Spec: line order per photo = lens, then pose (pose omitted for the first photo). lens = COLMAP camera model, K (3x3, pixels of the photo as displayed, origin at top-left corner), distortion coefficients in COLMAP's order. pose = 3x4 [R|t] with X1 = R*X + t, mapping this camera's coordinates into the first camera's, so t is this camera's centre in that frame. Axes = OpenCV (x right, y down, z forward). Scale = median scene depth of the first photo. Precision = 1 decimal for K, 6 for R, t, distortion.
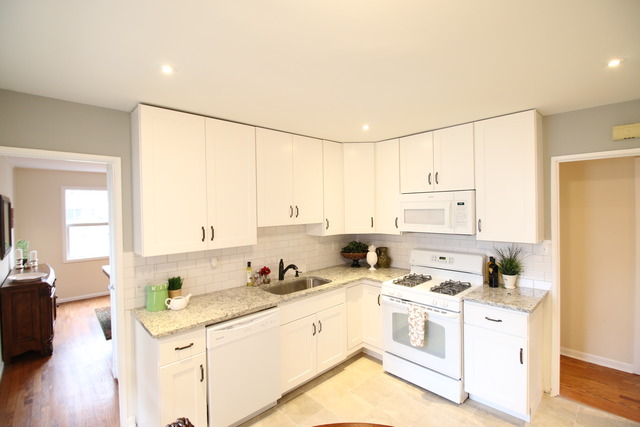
lens RADIAL K [[292.1, 0, 316.3], [0, 292.1, 211.3], [0, 0, 1]] dist [-0.000489, -0.000377]
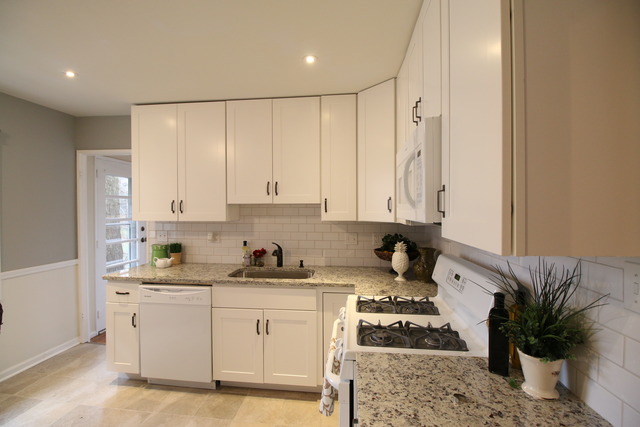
lens RADIAL K [[292.1, 0, 316.3], [0, 292.1, 211.3], [0, 0, 1]] dist [-0.000489, -0.000377]
pose [[0.651847, 0.022989, -0.758002, 0.654226], [-0.021211, 0.999702, 0.012079, 0.054695], [0.758054, 0.008205, 0.652140, 0.524768]]
